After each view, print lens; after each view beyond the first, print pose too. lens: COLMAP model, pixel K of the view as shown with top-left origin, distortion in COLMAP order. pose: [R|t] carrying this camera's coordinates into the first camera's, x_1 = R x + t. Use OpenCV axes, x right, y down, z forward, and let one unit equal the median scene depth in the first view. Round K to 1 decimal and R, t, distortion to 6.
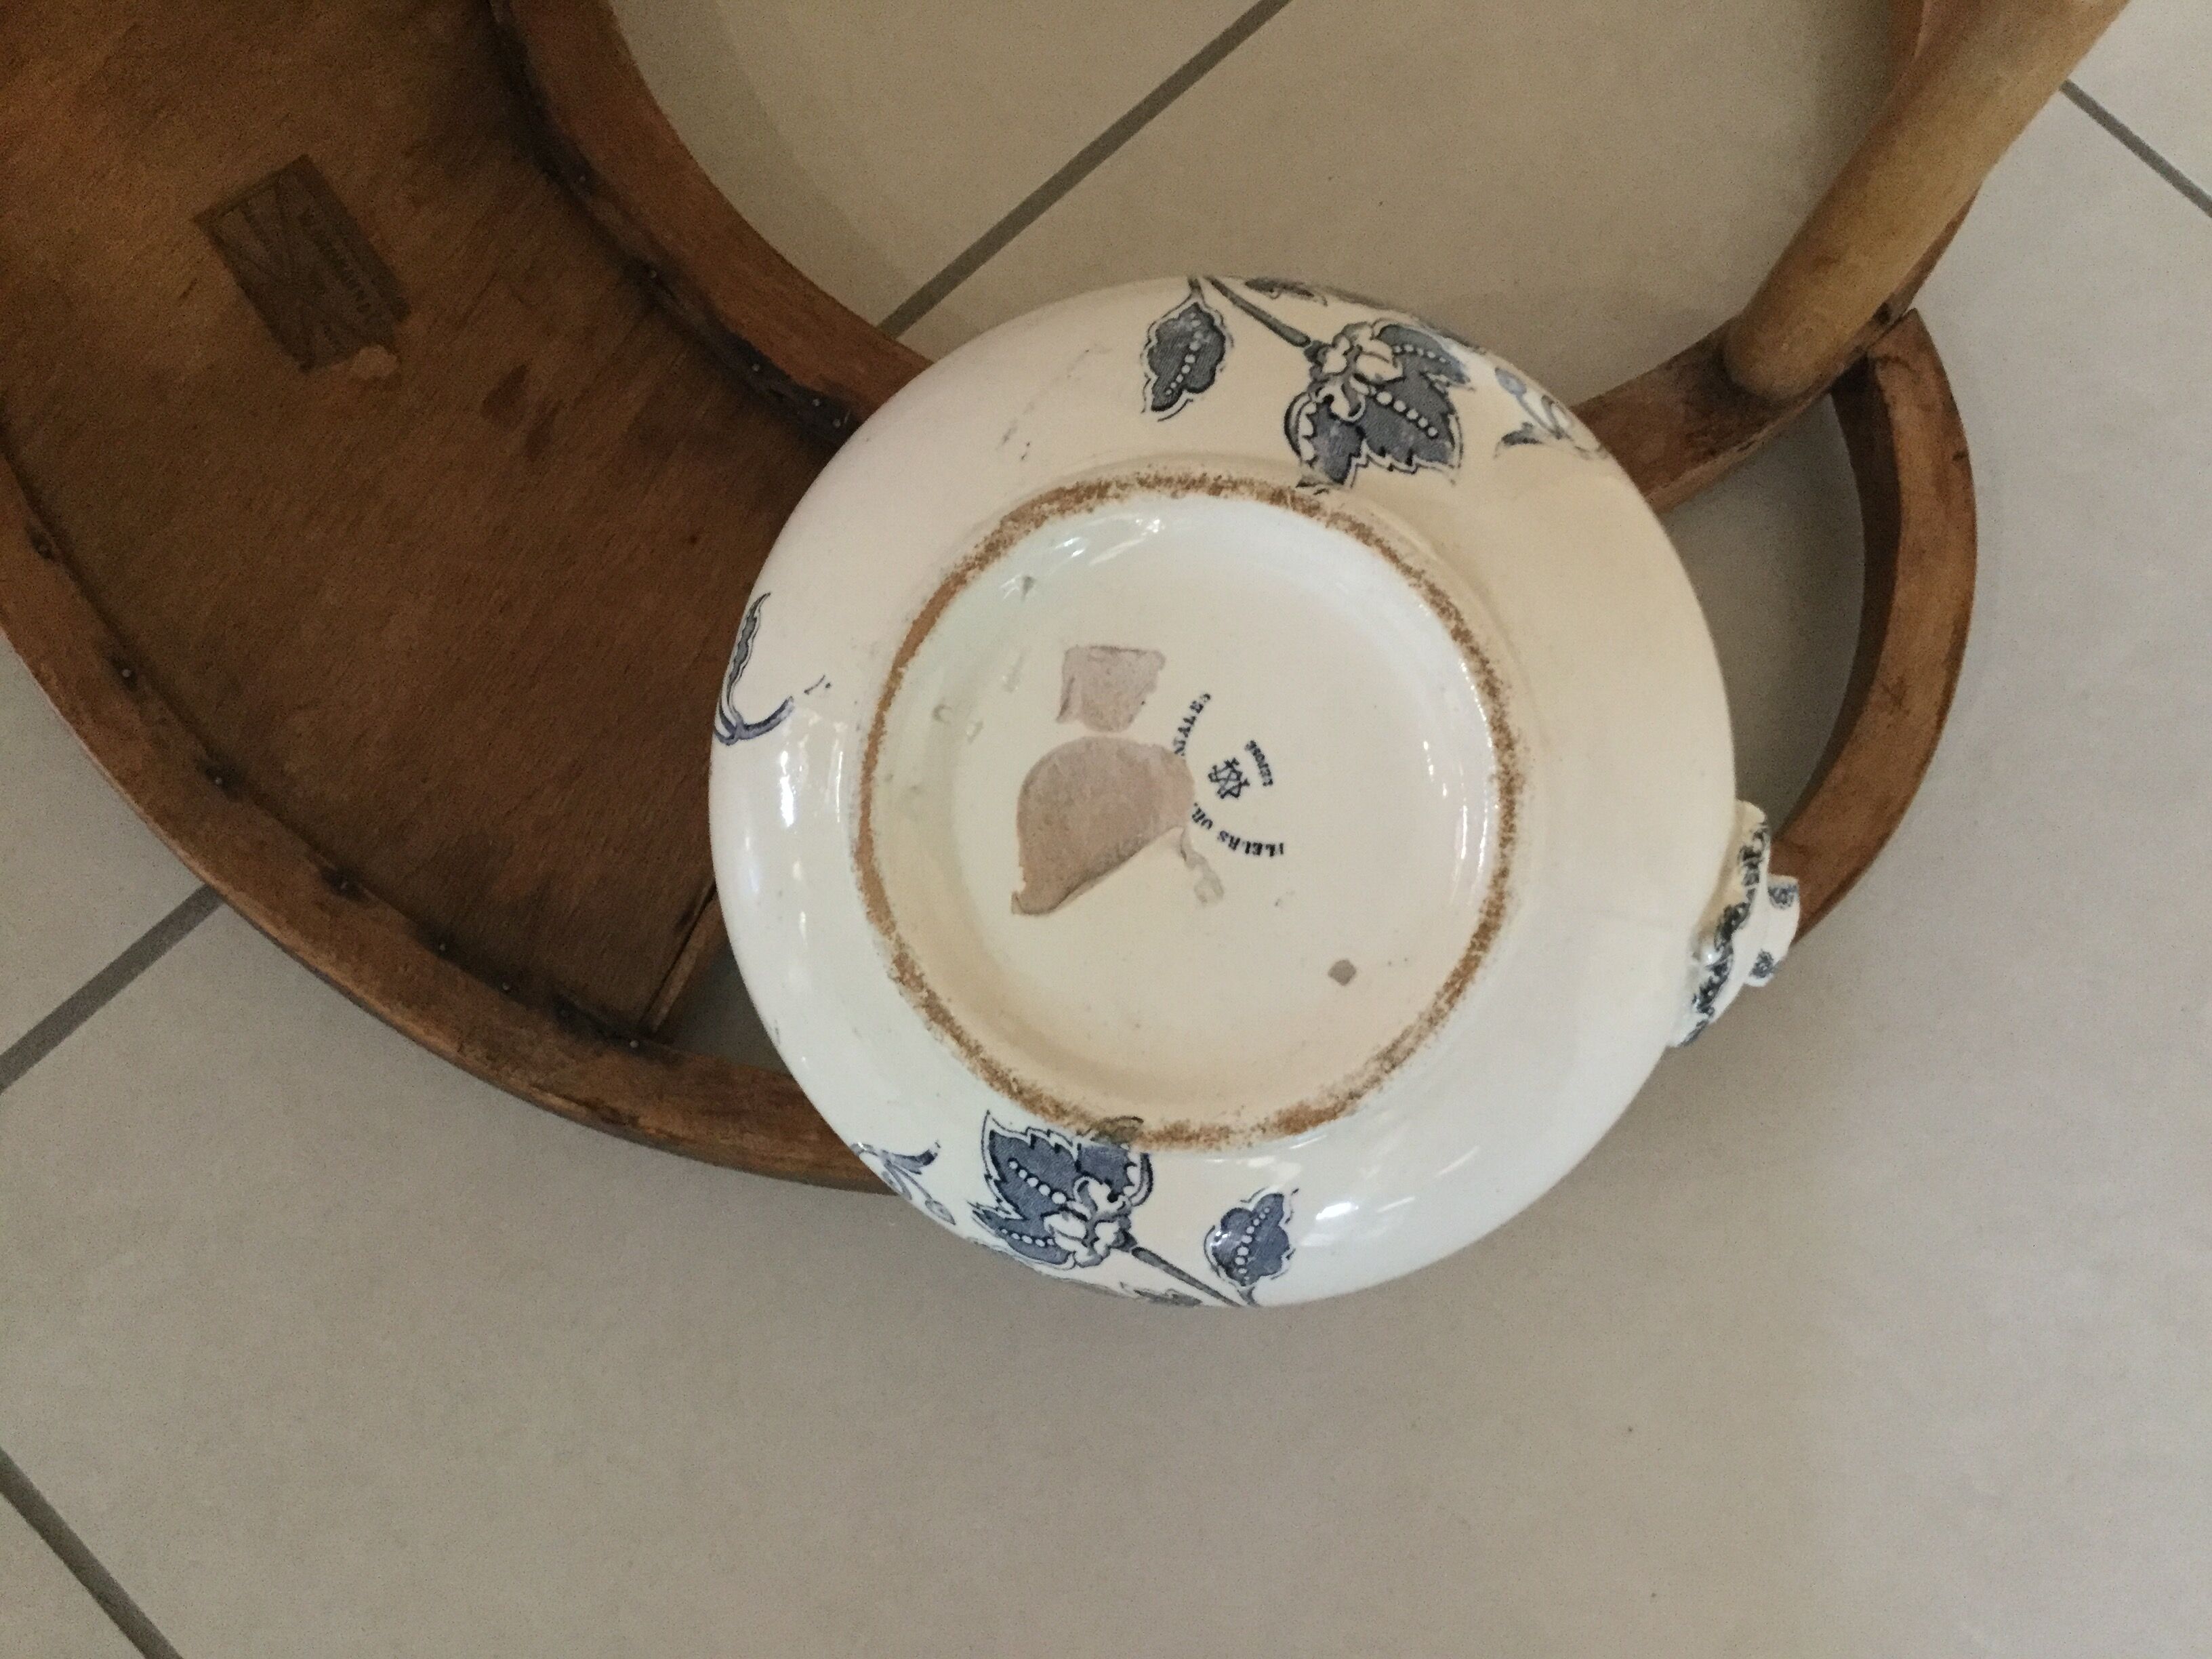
lens RADIAL K [[2028.0, 0, 1115.1], [0, 2028.0, 830.9], [0, 0, 1]] dist [0.042061, -0.107309]
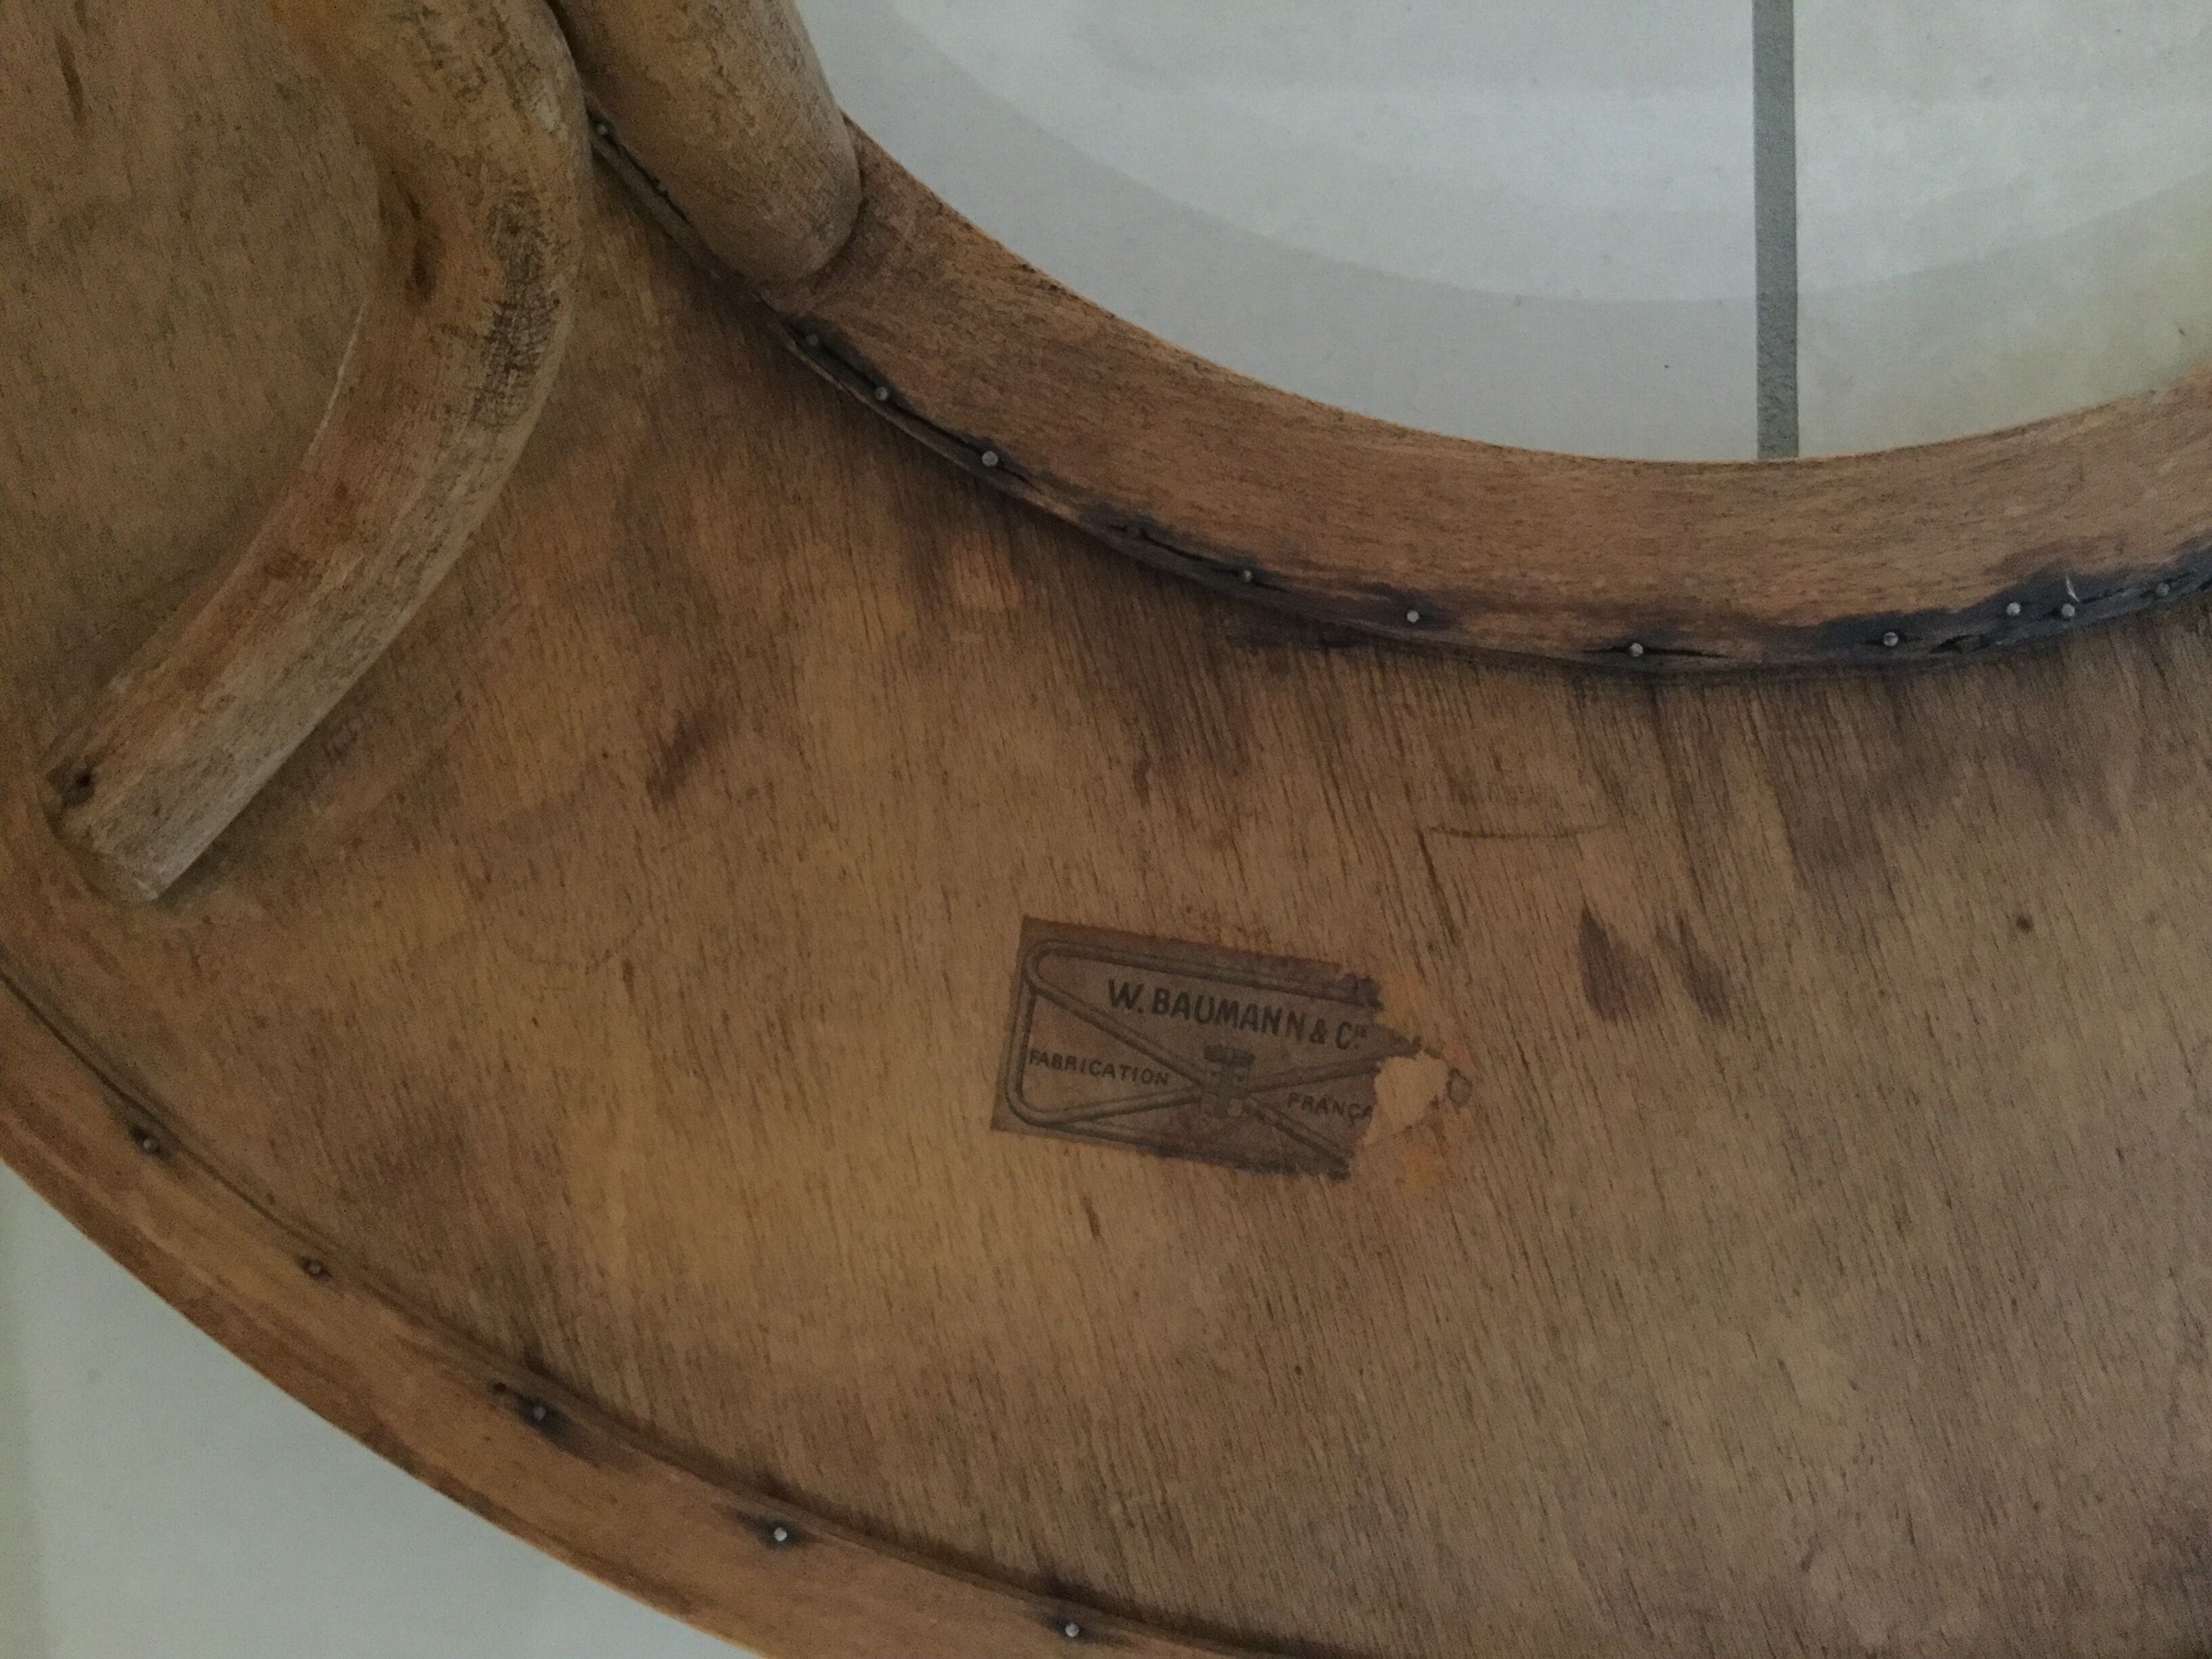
lens RADIAL K [[2028.0, 0, 1111.9], [0, 2028.0, 826.5], [0, 0, 1]] dist [0.042061, -0.107309]
pose [[0.703871, -0.704055, -0.094198, -0.312623], [0.702851, 0.671119, 0.235799, -0.480334], [-0.102797, -0.232179, 0.967226, 0.444731]]
